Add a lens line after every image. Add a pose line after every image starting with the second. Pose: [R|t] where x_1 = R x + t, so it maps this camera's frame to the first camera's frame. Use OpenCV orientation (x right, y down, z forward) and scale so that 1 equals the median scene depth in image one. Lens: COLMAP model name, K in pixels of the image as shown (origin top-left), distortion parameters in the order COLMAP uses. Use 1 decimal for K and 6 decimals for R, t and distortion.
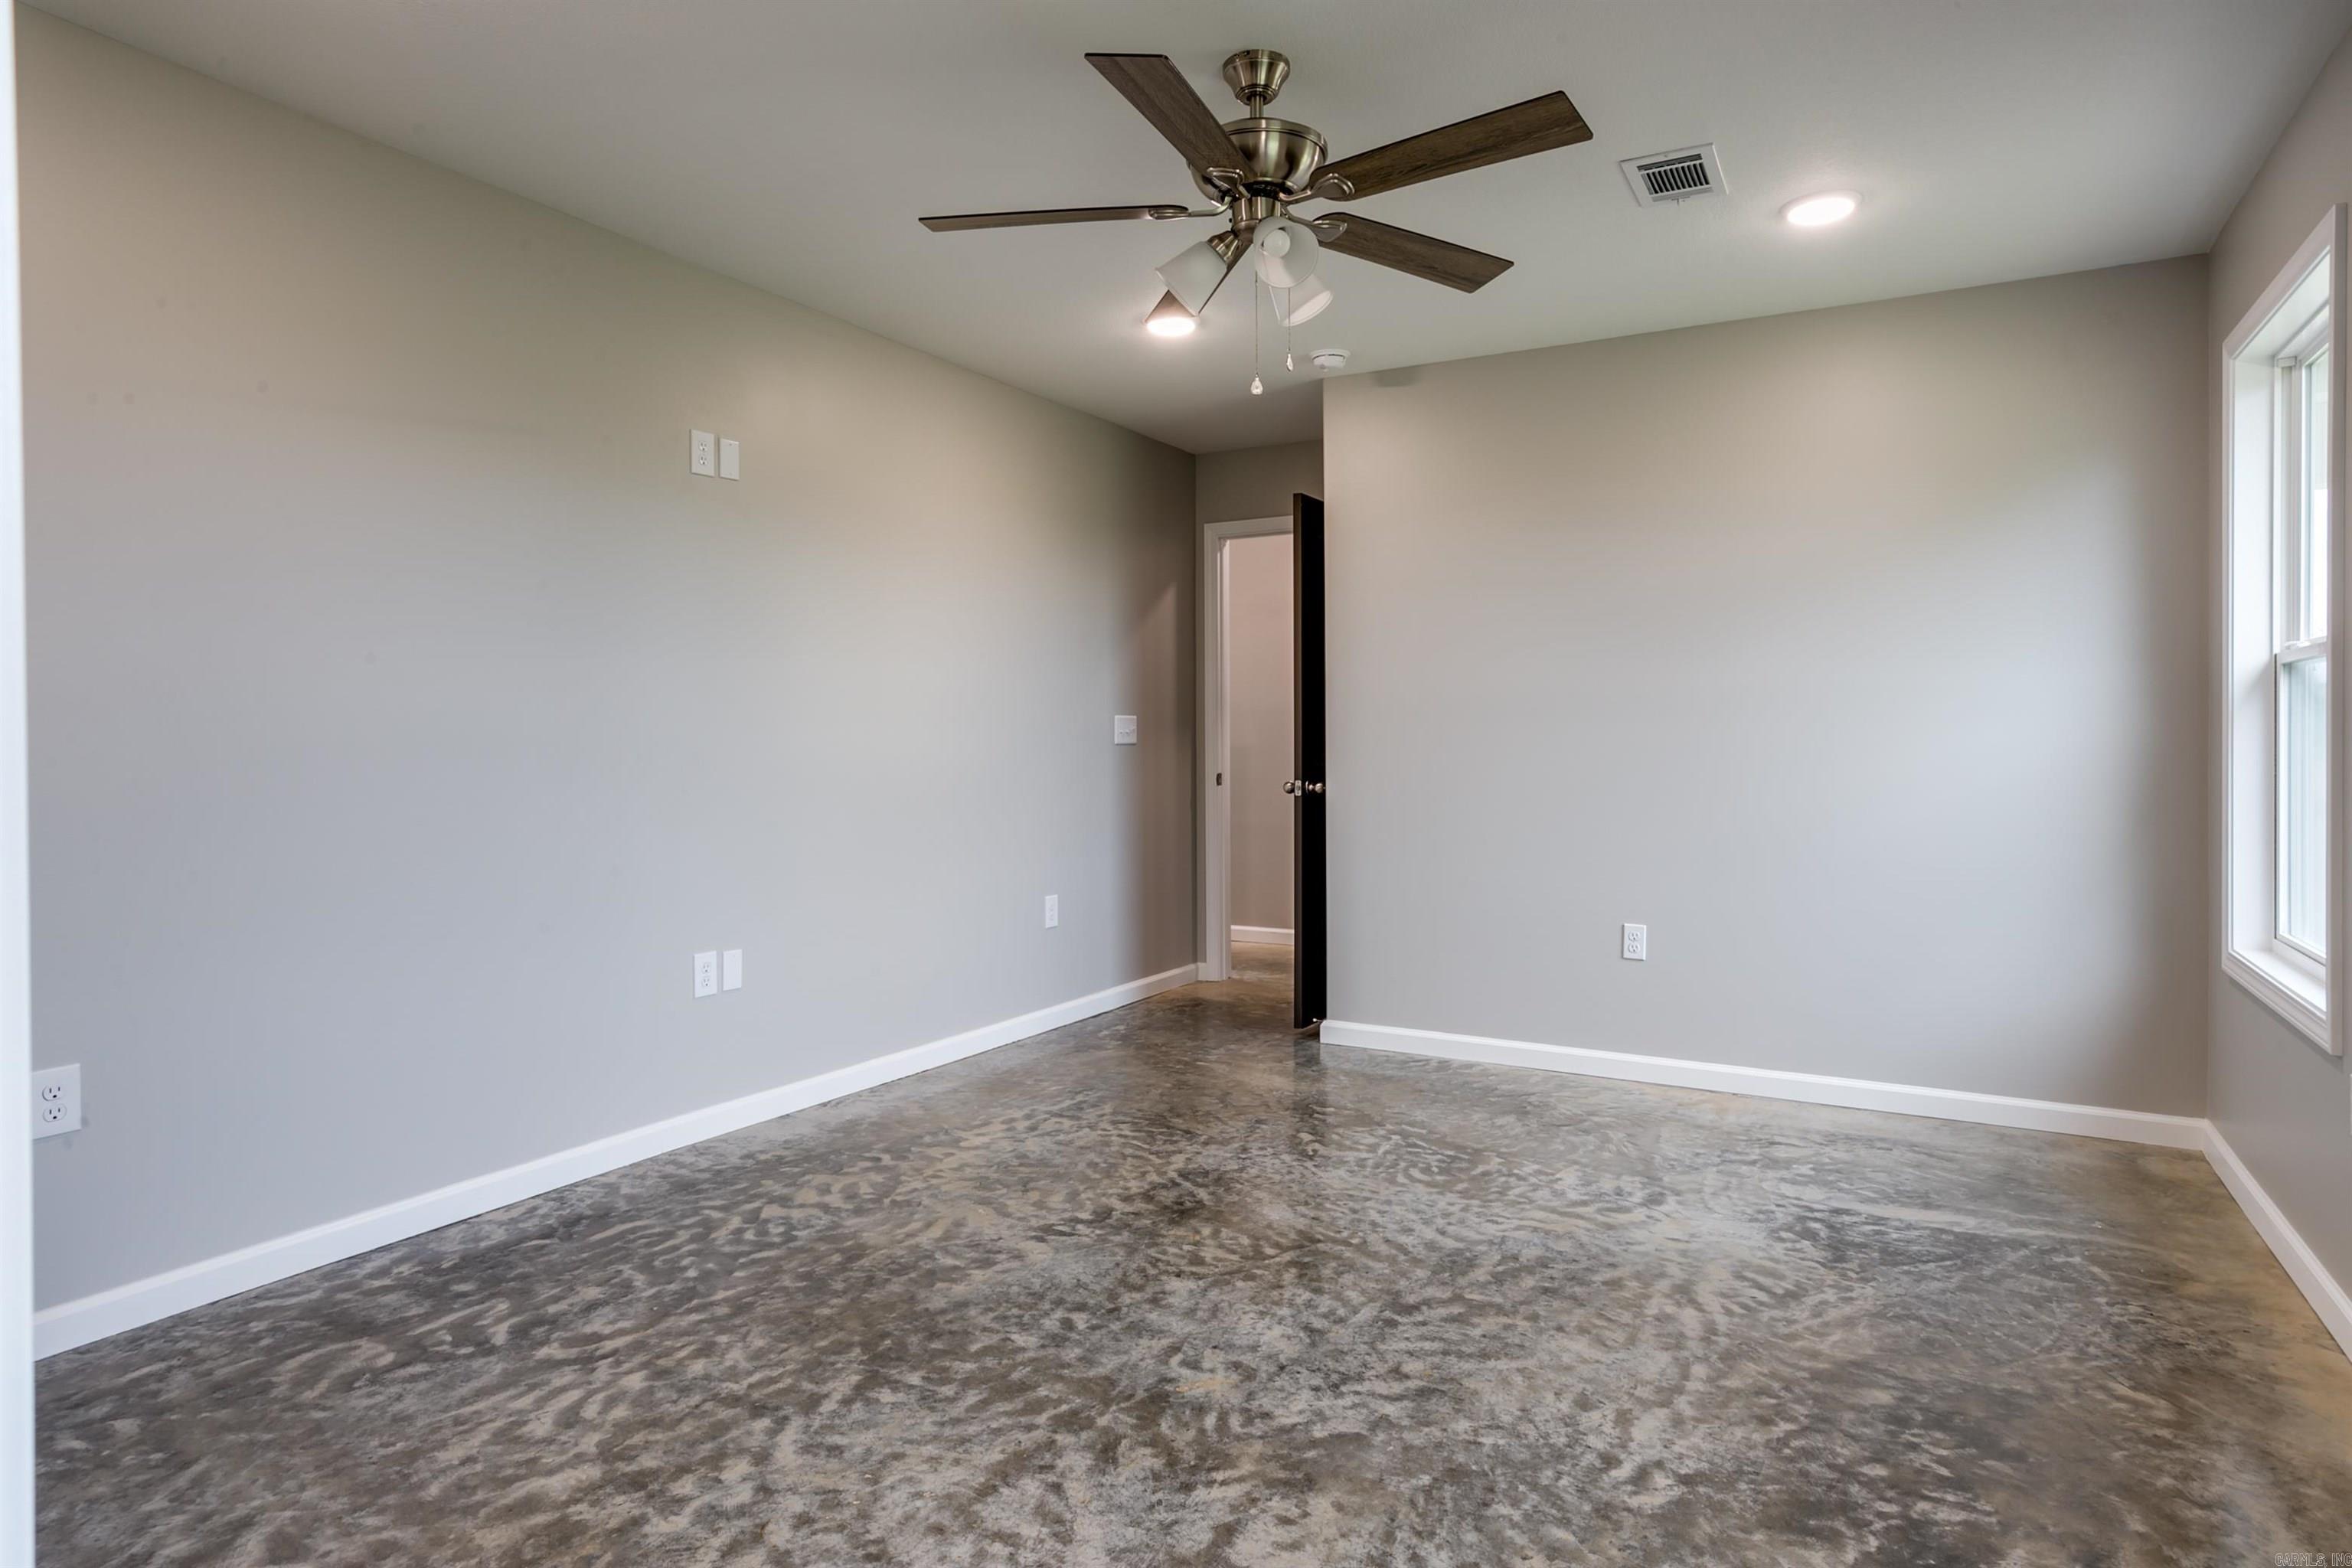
lens RADIAL K [[1306.2, 0, 1173.1], [0, 1306.2, 778.9], [0, 0, 1]] dist [-0.044669, 0.034335]
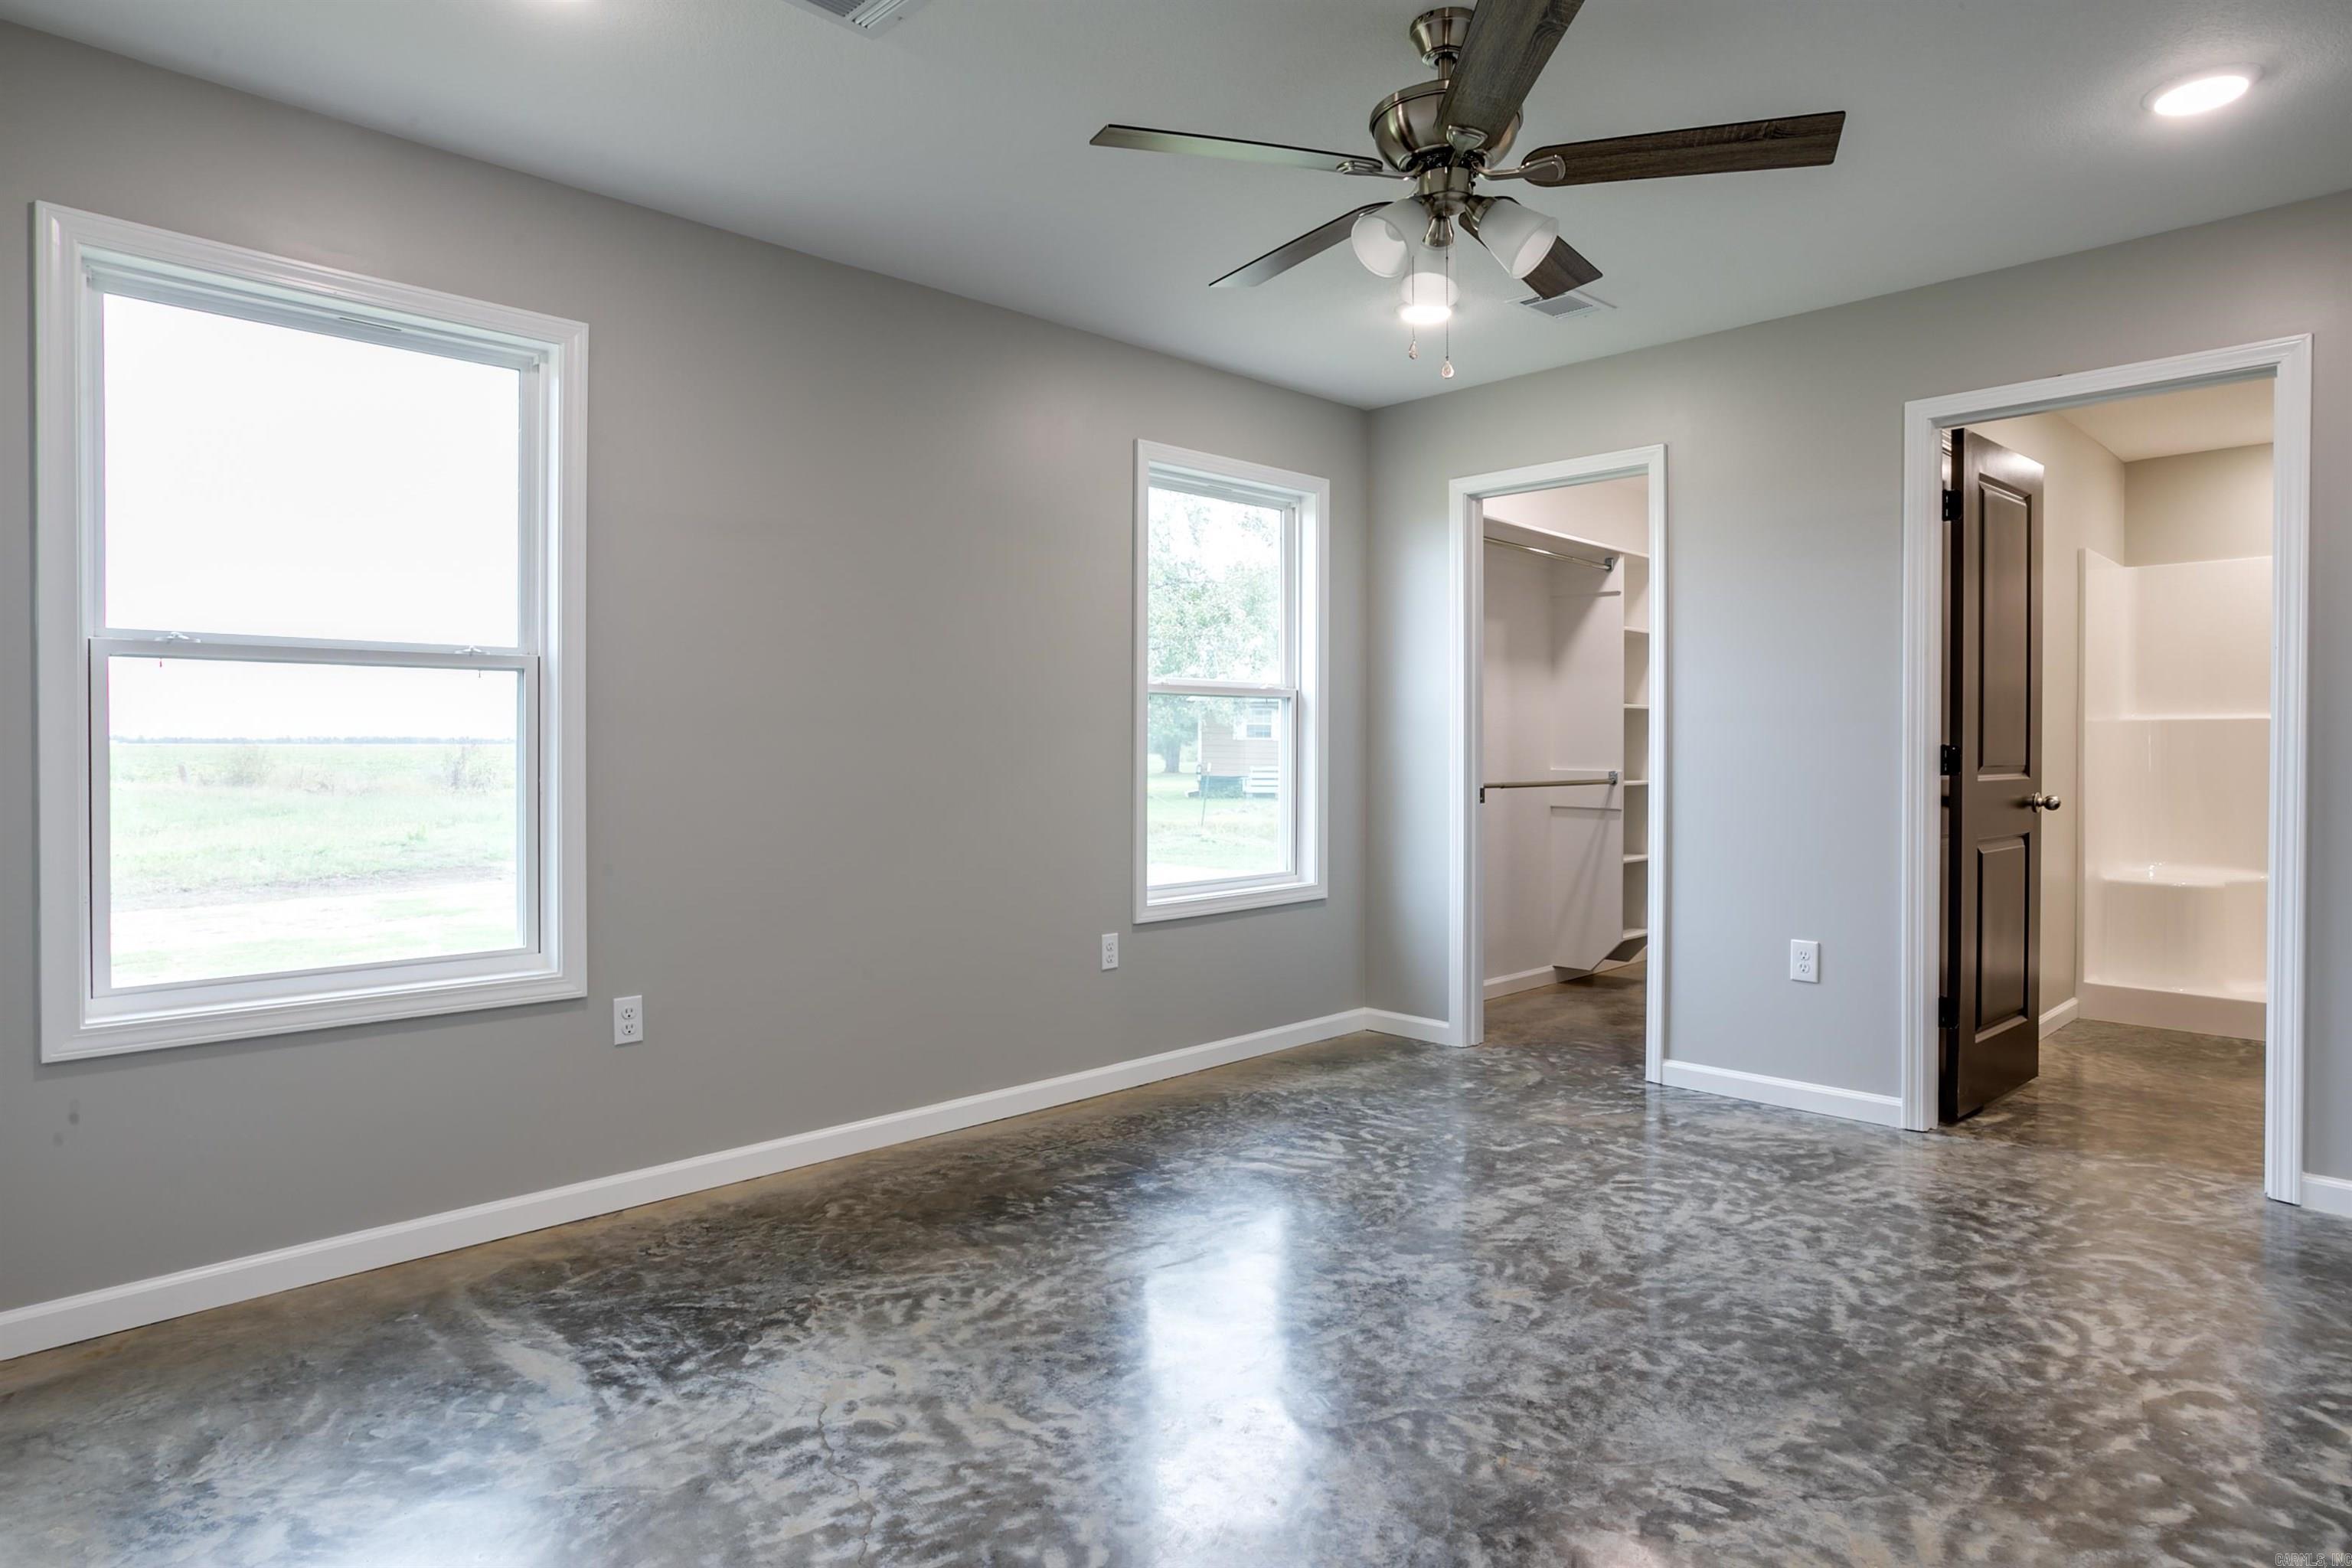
lens RADIAL K [[1306.2, 0, 1173.1], [0, 1306.2, 778.9], [0, 0, 1]] dist [-0.044669, 0.034335]
pose [[-0.961136, -0.006261, 0.276005, -0.002302], [0.009541, 0.998392, 0.055872, -0.061896], [-0.275911, 0.056334, -0.959531, 1.934802]]
